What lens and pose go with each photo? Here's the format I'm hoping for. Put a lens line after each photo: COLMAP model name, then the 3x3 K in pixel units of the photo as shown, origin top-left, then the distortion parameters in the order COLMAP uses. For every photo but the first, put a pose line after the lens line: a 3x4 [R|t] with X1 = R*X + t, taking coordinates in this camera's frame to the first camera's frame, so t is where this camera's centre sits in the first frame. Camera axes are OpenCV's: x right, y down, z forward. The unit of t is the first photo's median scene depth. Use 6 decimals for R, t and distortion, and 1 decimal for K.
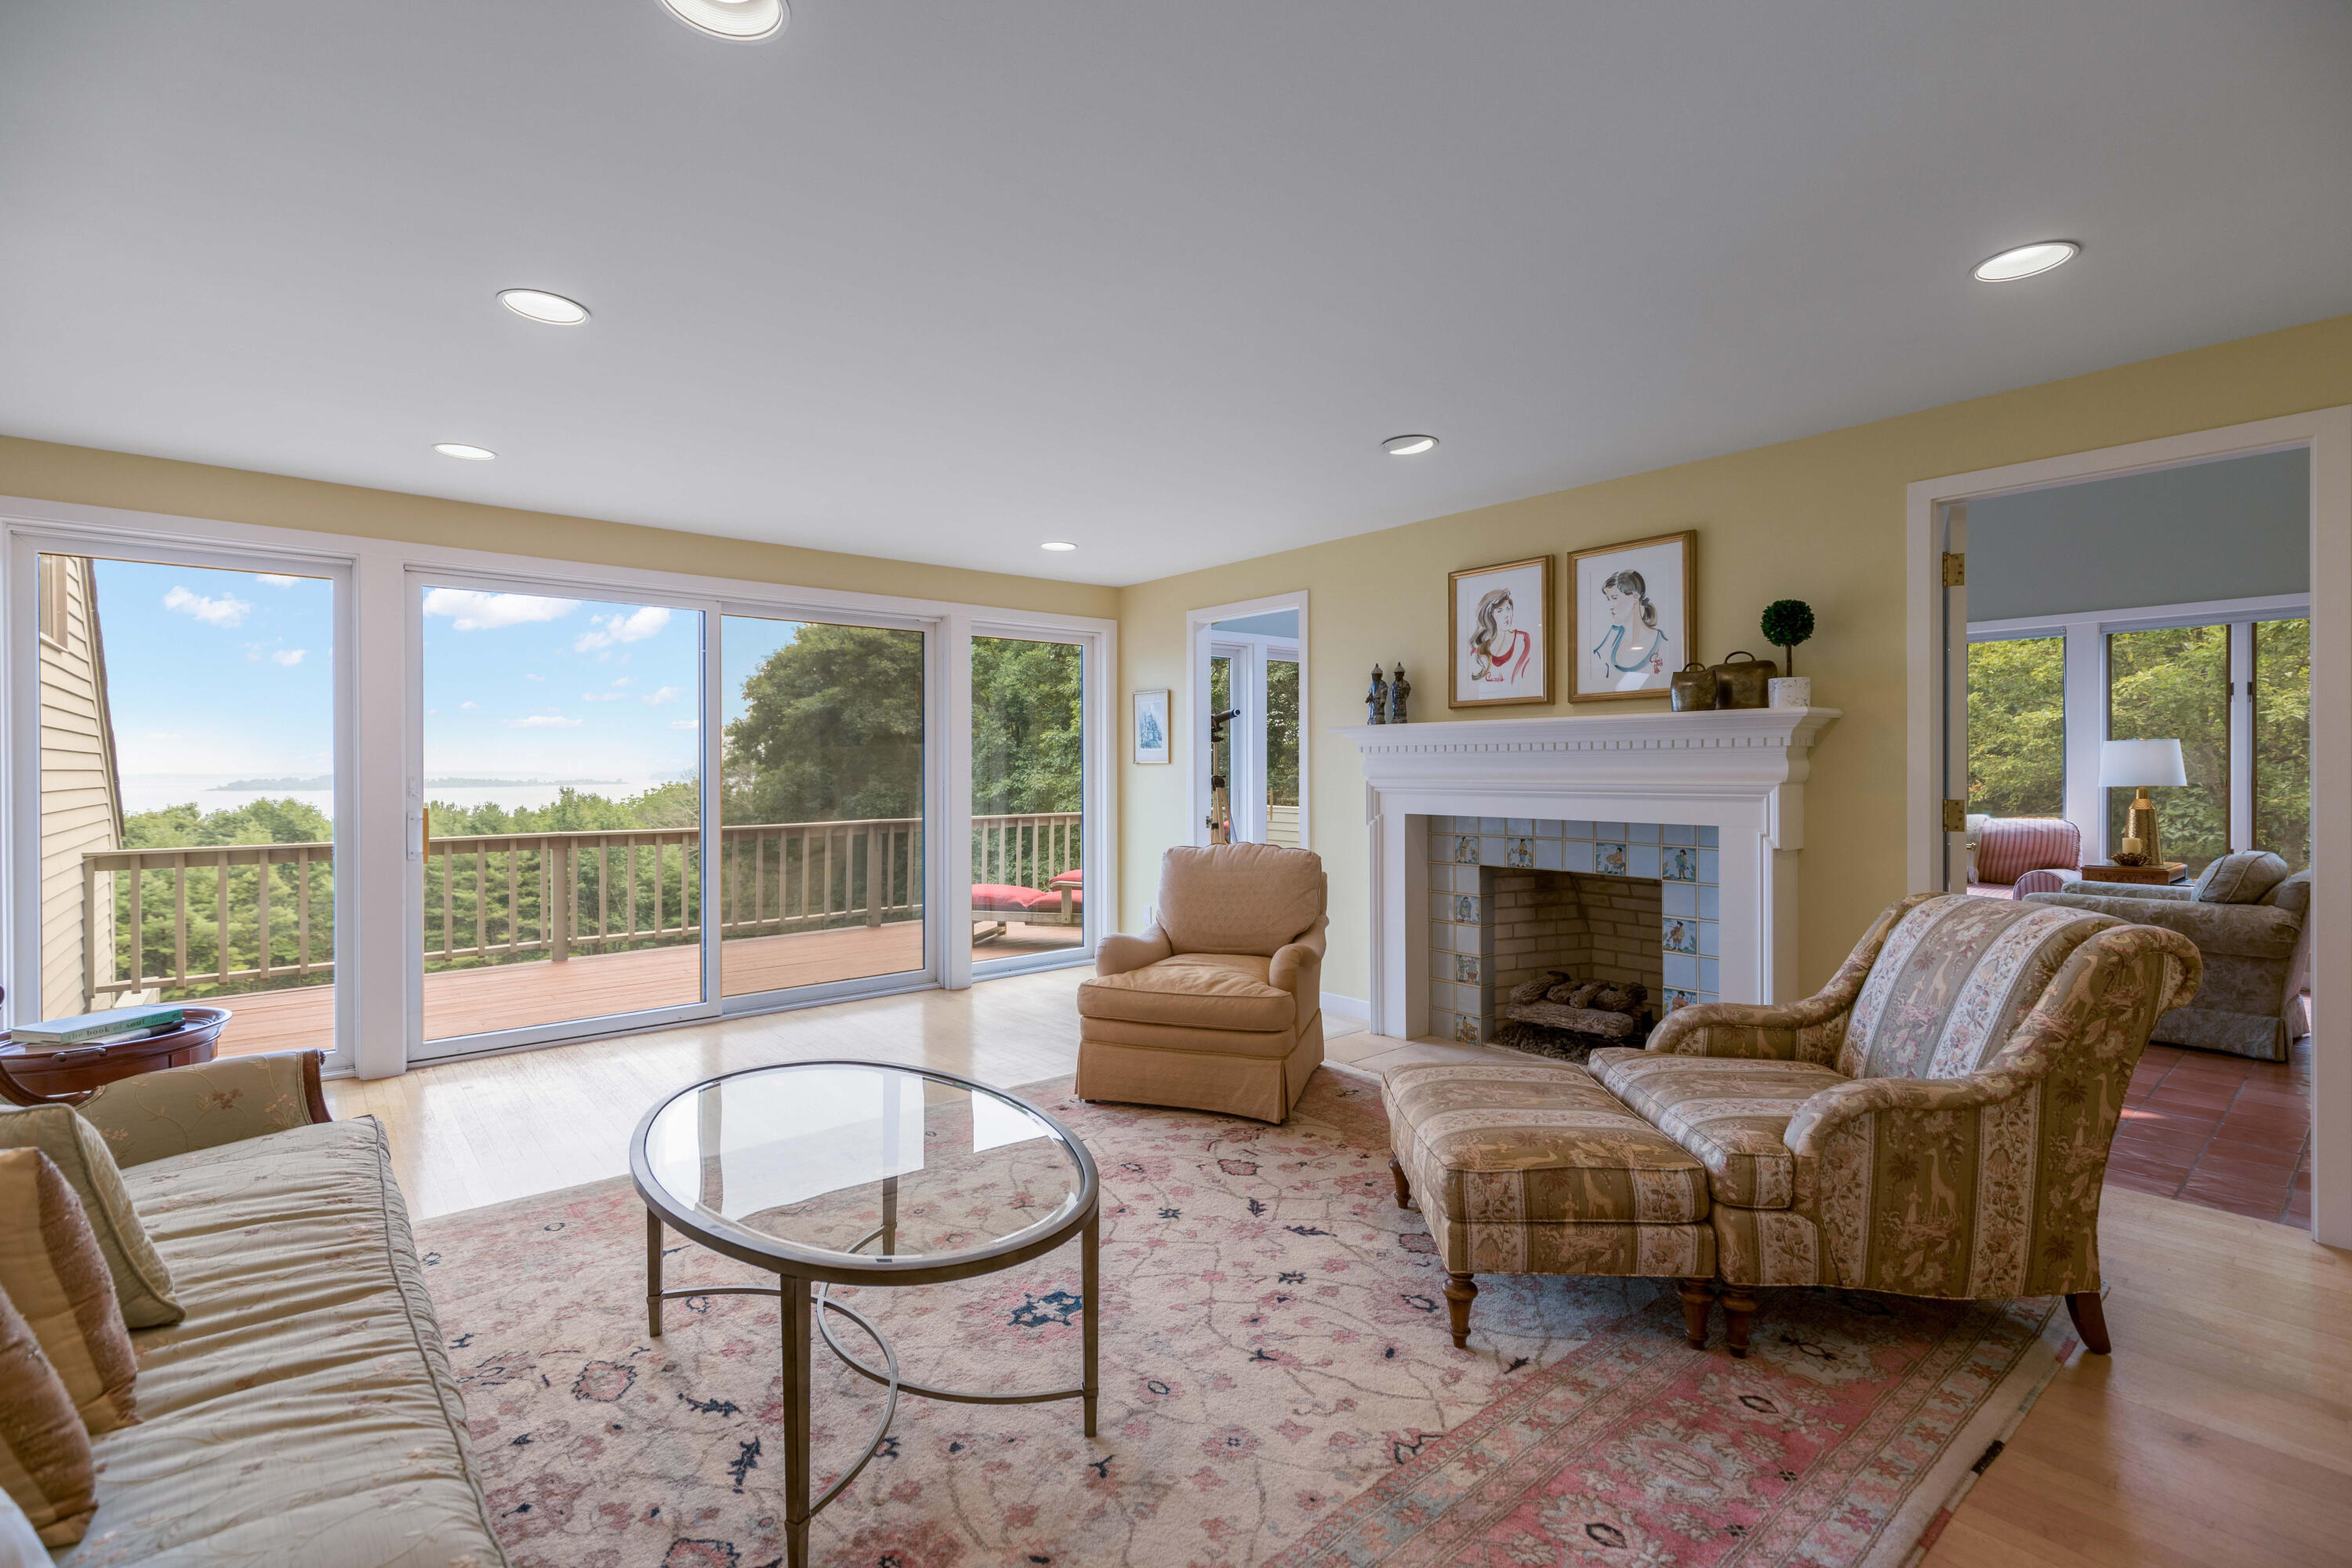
lens RADIAL K [[1055.2, 0, 1190.6], [0, 1055.2, 770.3], [0, 0, 1]] dist [0.005840, -0.000390]
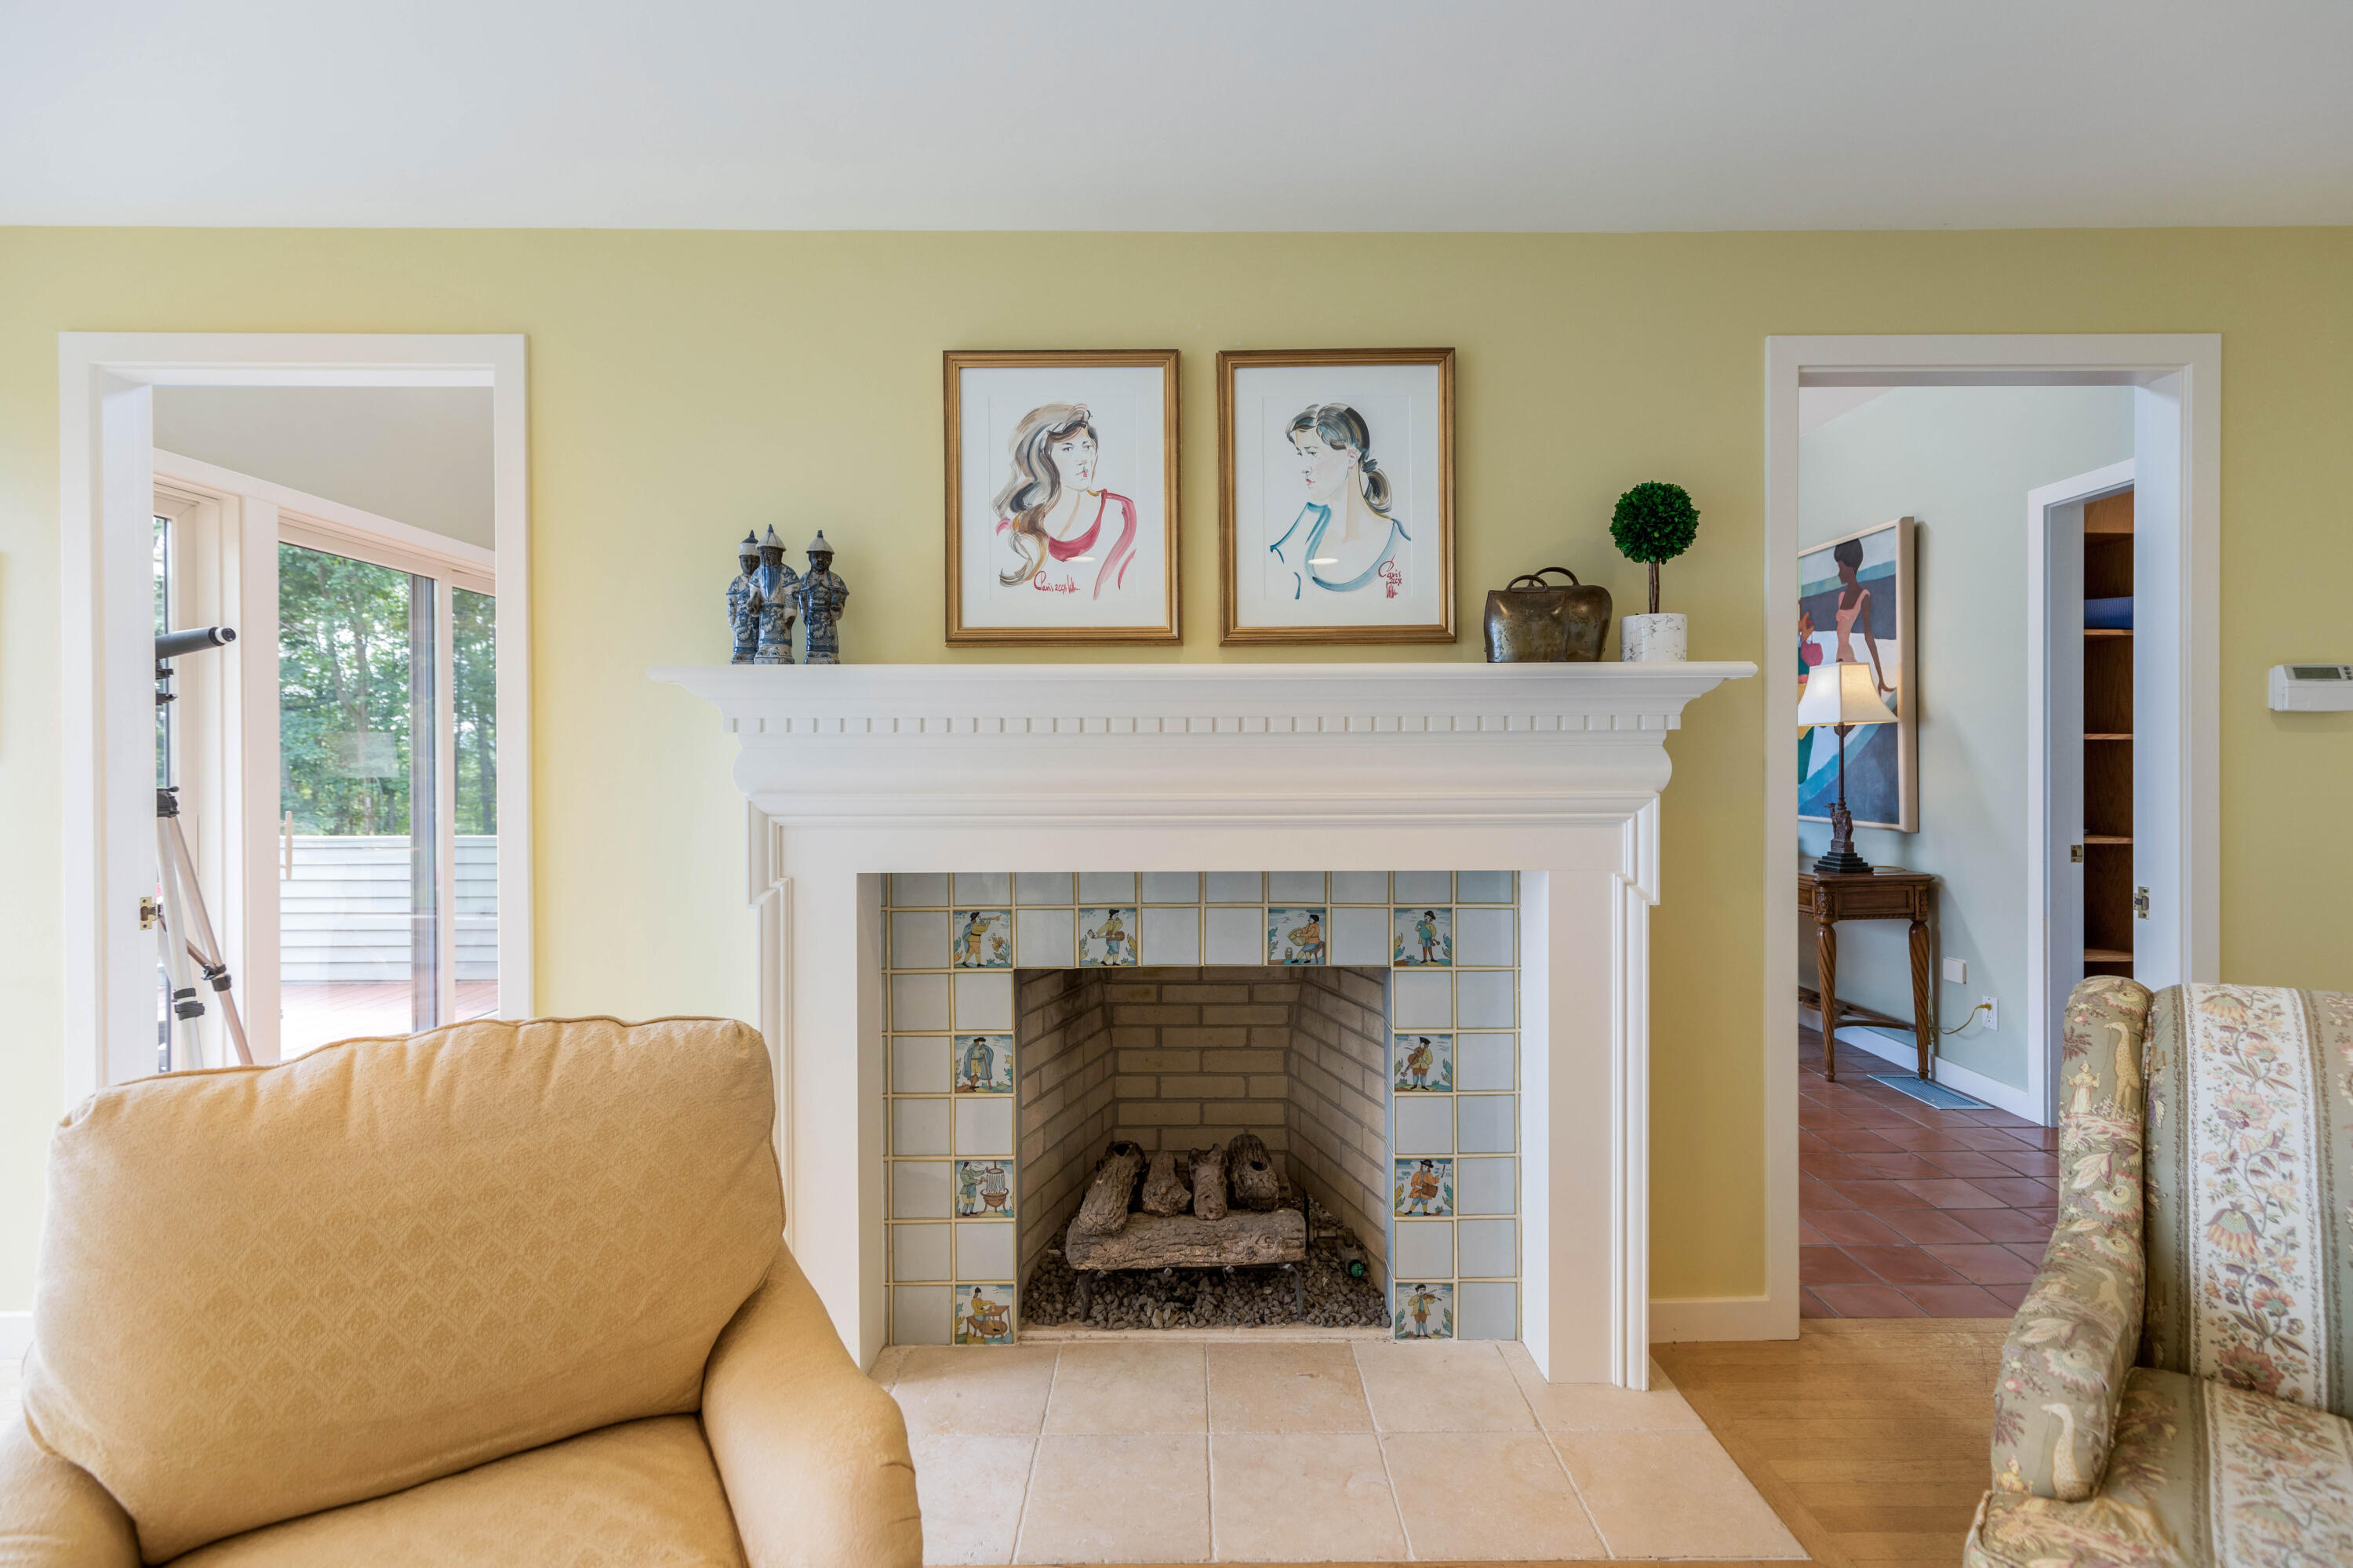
lens RADIAL K [[1055.7, 0, 1194.3], [0, 1055.7, 769.3], [0, 0, 1]] dist [0.005840, -0.000390]
pose [[0.641649, -0.003440, 0.766990, -0.047065], [0.003785, 0.999992, 0.001318, -0.002322], [-0.766989, 0.002057, 0.641657, 0.658101]]
